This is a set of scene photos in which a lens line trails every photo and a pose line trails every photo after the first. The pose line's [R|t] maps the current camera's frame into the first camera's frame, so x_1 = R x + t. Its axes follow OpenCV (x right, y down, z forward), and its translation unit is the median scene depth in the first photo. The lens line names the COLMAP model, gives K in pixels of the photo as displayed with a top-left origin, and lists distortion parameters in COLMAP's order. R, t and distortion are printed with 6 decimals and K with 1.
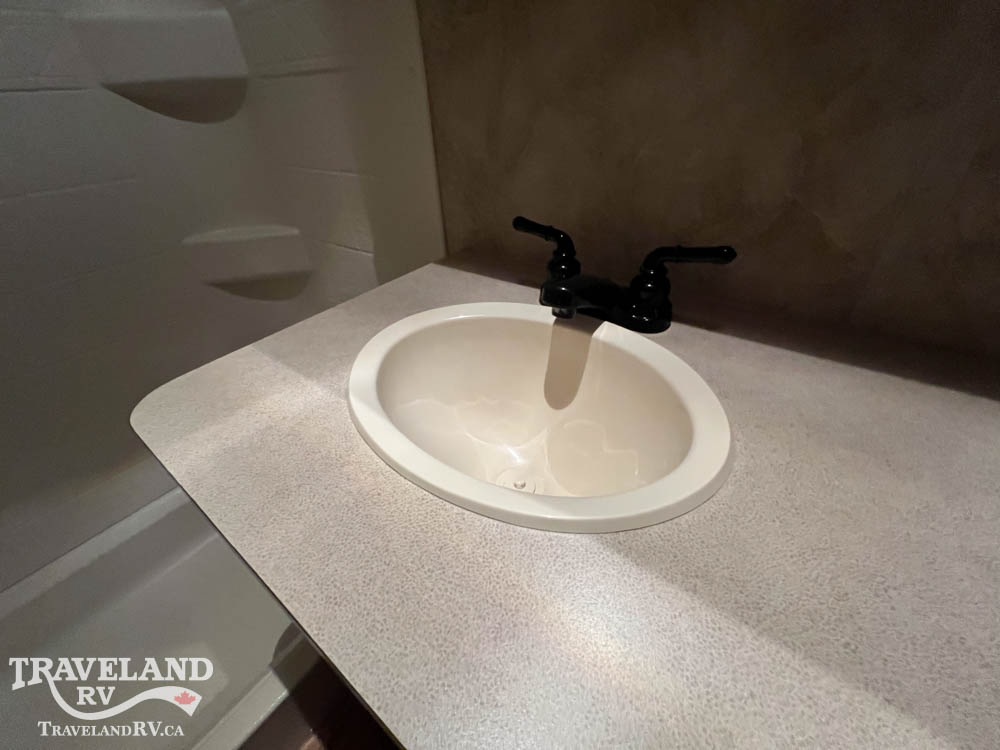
lens RADIAL K [[400.0, 0, 497.9], [0, 400.0, 371.4], [0, 0, 1]] dist [-0.001489, 0.000567]
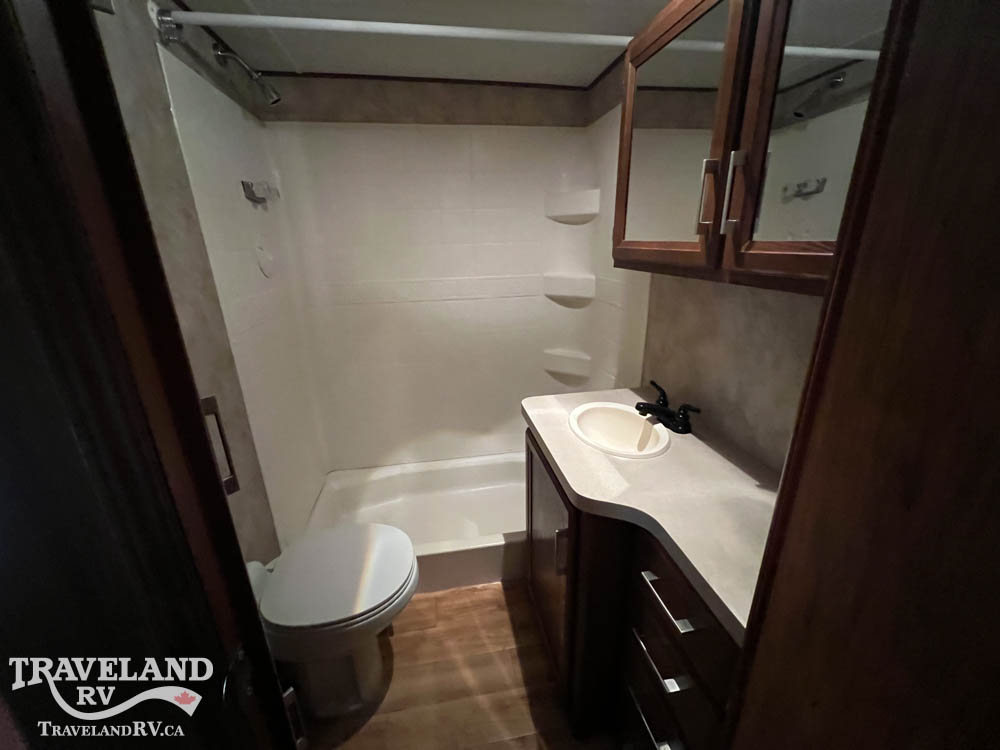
lens RADIAL K [[400.0, 0, 494.5], [0, 400.0, 371.5], [0, 0, 1]] dist [-0.001489, 0.000567]
pose [[0.721910, 0.246388, -0.646636, 1.096634], [-0.409399, 0.905448, -0.112053, 0.322862], [0.557887, 0.345625, 0.754523, -1.795547]]
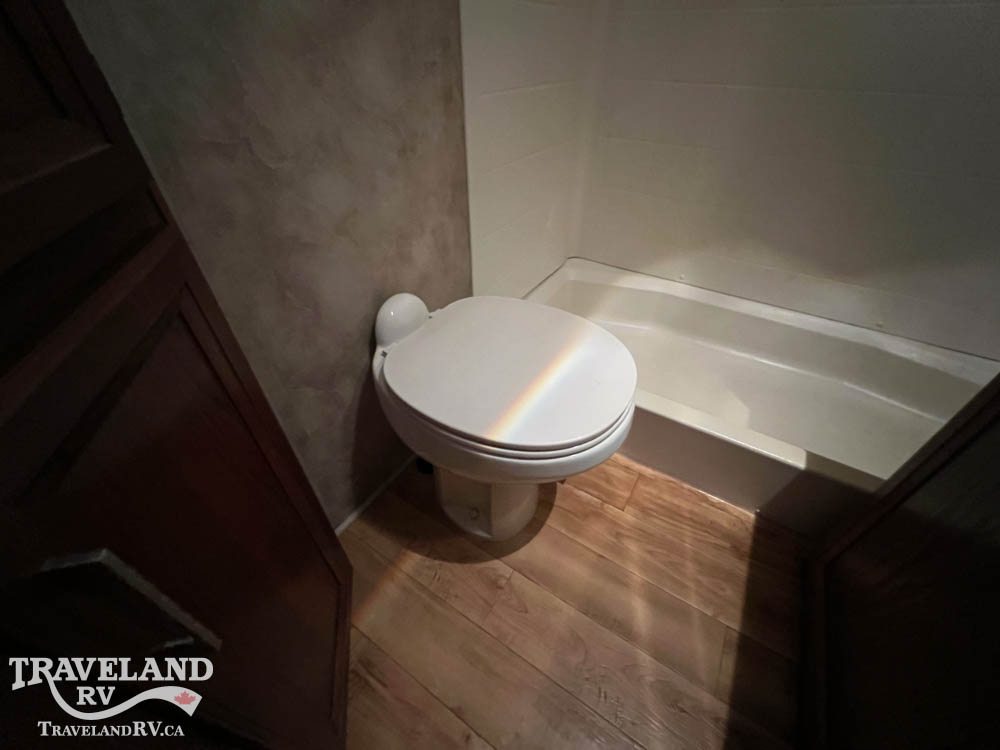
lens RADIAL K [[400.0, 0, 497.8], [0, 400.0, 374.0], [0, 0, 1]] dist [-0.001489, 0.000567]
pose [[0.089492, 0.688935, -0.719278, 0.077885], [-0.583001, 0.621761, 0.522995, 0.890364], [0.807528, 0.372535, 0.457292, -0.601664]]
